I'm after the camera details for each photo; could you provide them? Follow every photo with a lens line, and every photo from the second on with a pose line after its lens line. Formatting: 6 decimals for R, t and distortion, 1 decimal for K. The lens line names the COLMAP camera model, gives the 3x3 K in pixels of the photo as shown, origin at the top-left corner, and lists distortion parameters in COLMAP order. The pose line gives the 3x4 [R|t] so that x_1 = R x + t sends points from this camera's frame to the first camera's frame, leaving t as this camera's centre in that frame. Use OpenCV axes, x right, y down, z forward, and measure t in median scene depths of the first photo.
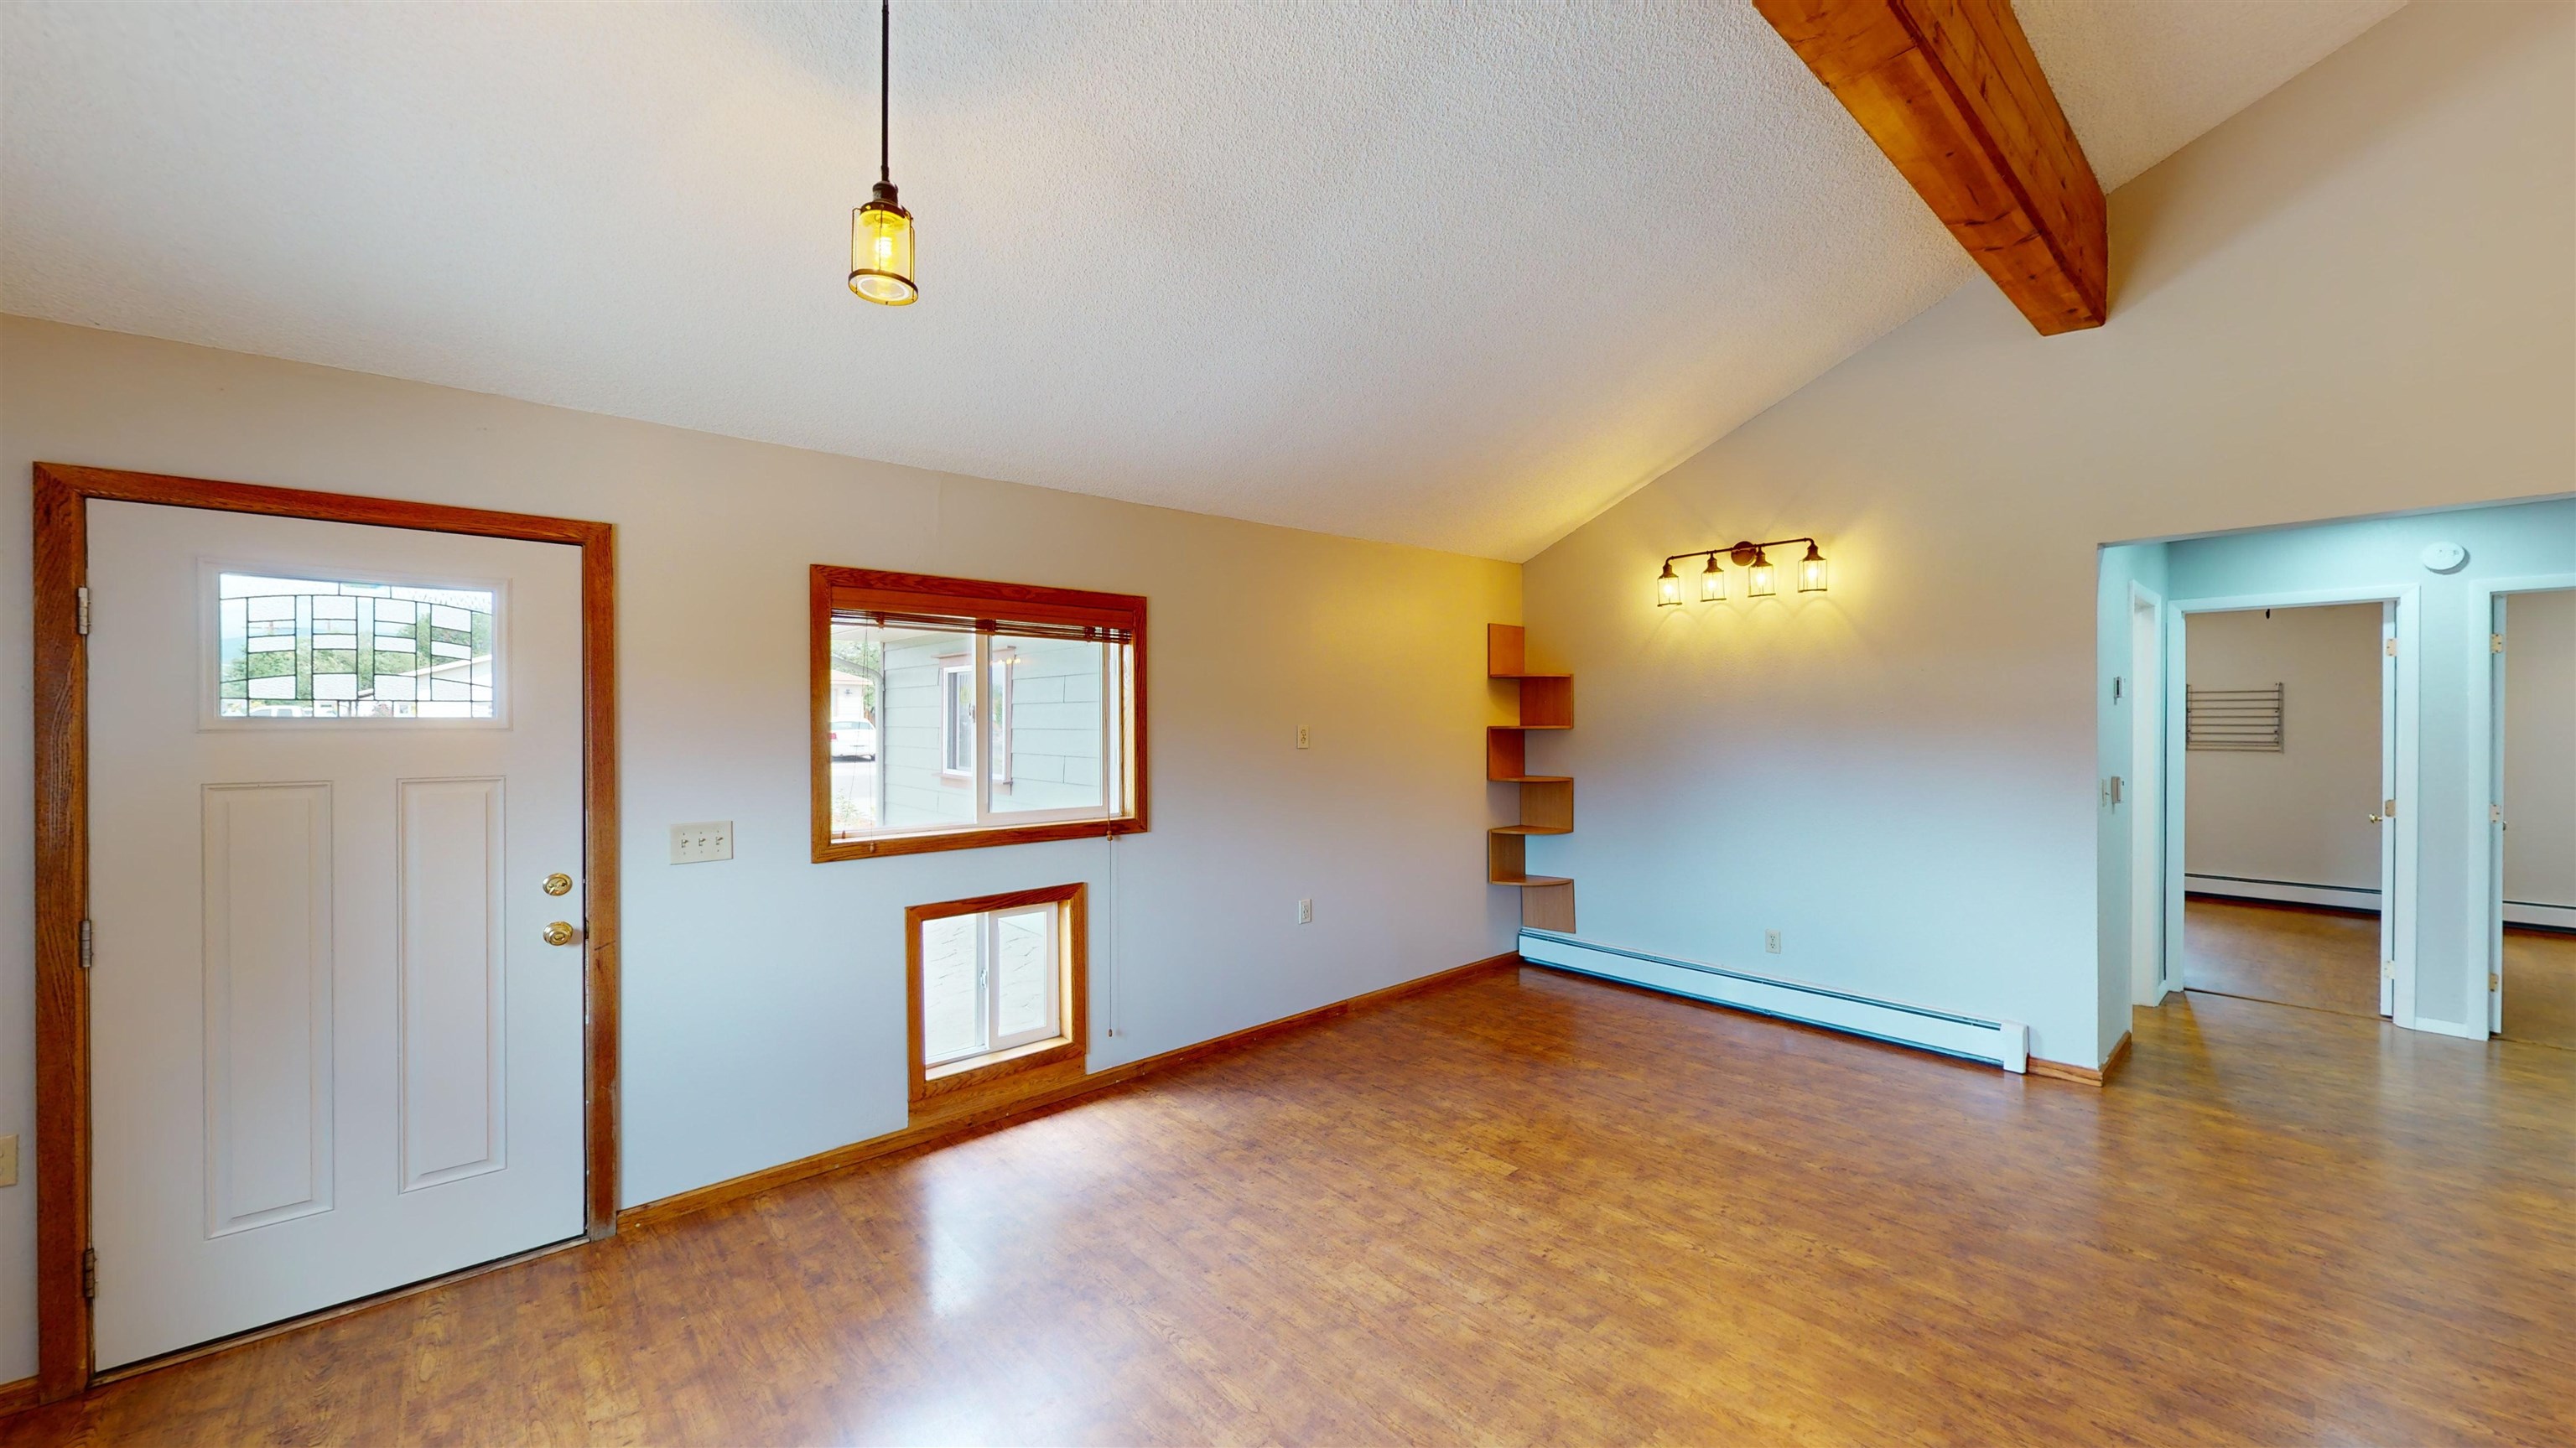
lens RADIAL K [[946.9, 0, 1292.7], [0, 946.9, 723.9], [0, 0, 1]] dist [-0.000209, -0.000729]
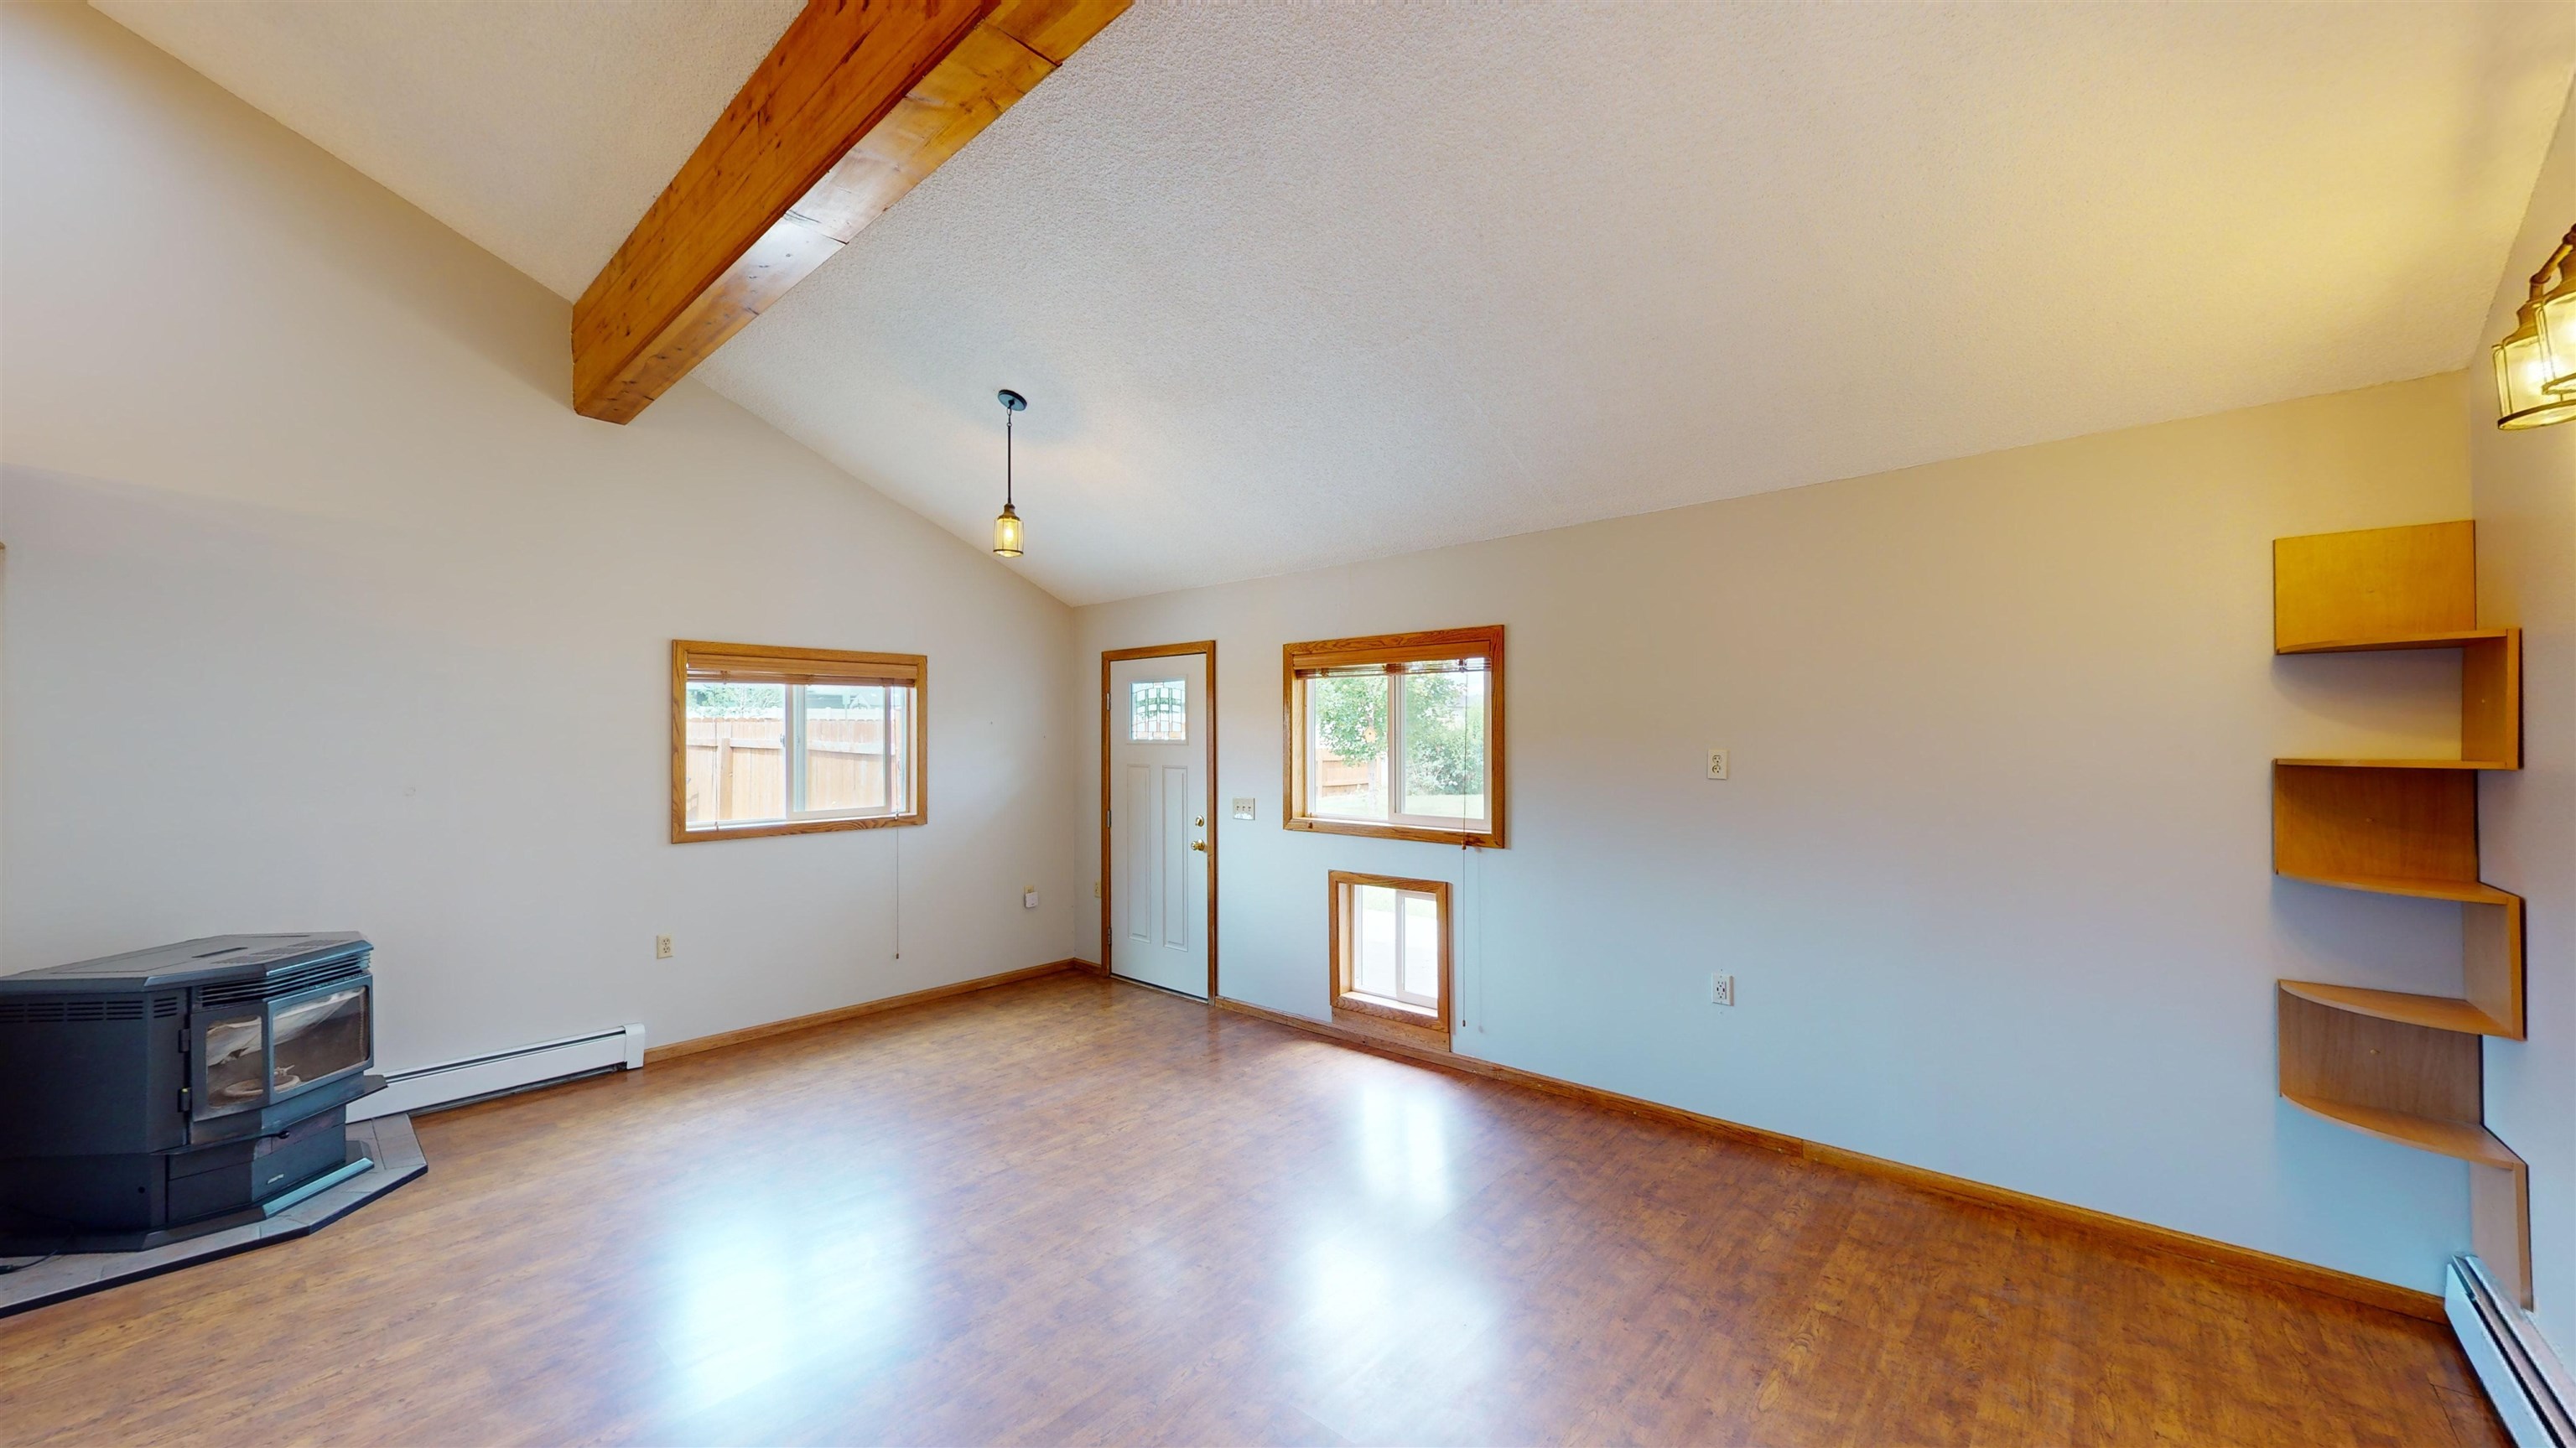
lens RADIAL K [[946.9, 0, 1289.7], [0, 946.9, 723.5], [0, 0, 1]] dist [-0.000209, -0.000729]
pose [[0.118690, -0.013629, -0.992838, 0.926775], [-0.005021, 0.999885, -0.014326, -0.008742], [0.992919, 0.006685, 0.118608, 0.690634]]
